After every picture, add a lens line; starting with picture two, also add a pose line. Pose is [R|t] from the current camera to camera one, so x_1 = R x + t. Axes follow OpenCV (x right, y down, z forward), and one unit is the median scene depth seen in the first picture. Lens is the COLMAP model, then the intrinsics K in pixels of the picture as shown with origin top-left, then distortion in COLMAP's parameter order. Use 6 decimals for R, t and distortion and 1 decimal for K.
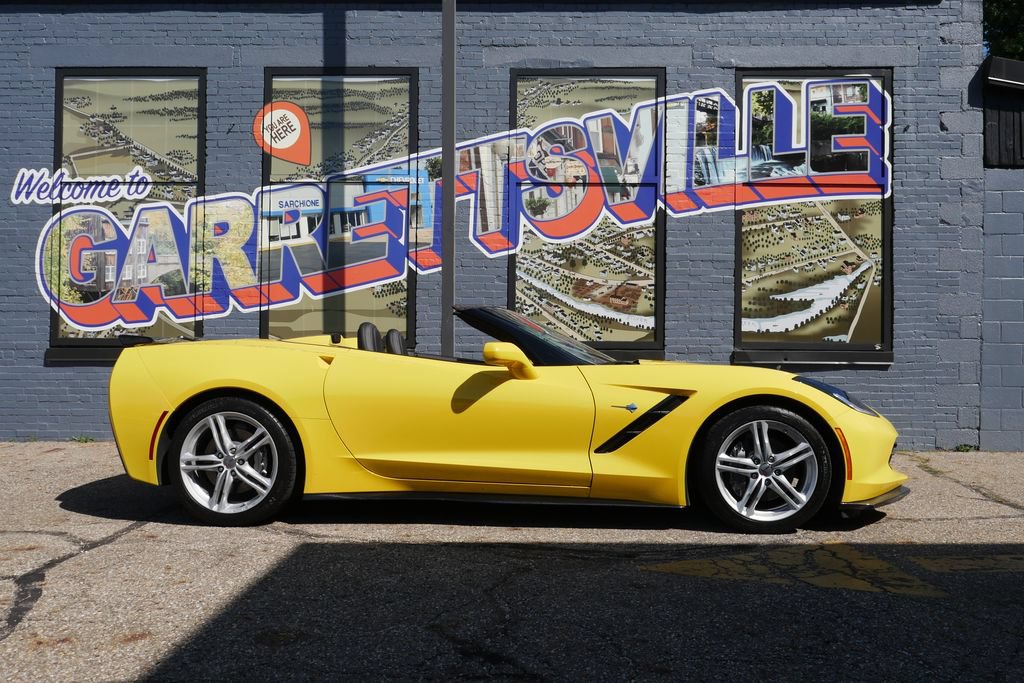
lens RADIAL K [[884.7, 0, 516.0], [0, 884.7, 338.1], [0, 0, 1]] dist [-0.031885, 0.022150]
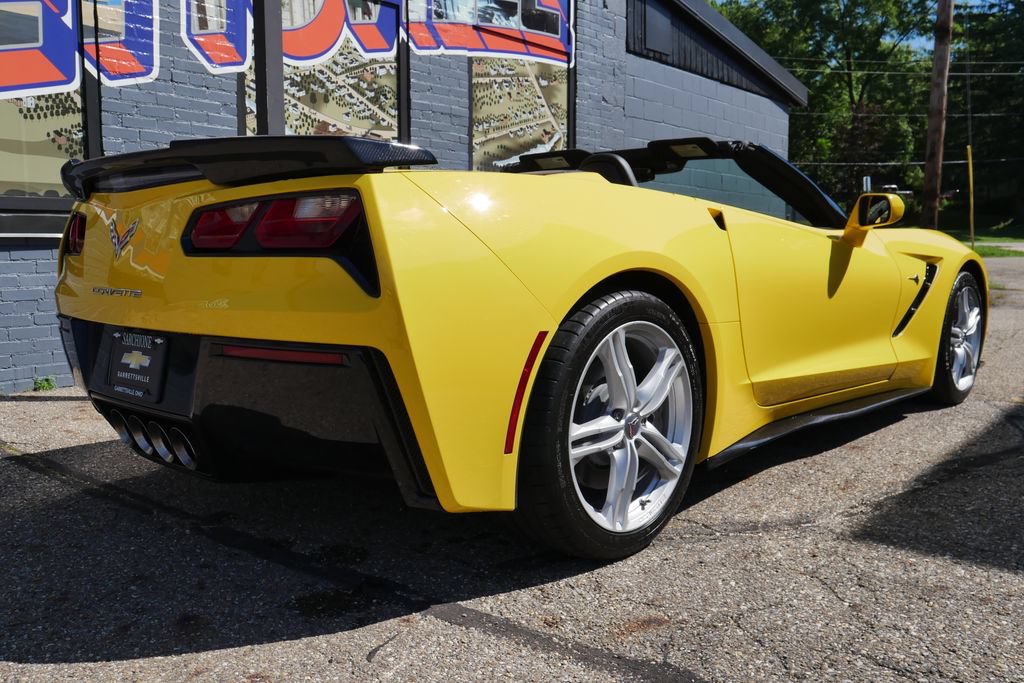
lens RADIAL K [[884.7, 0, 518.3], [0, 884.7, 346.2], [0, 0, 1]] dist [-0.031885, 0.022150]
pose [[0.608177, -0.098334, 0.787687, -0.417126], [-0.012744, 0.990960, 0.133549, 0.017463], [-0.793699, -0.091260, 0.601426, 0.422944]]
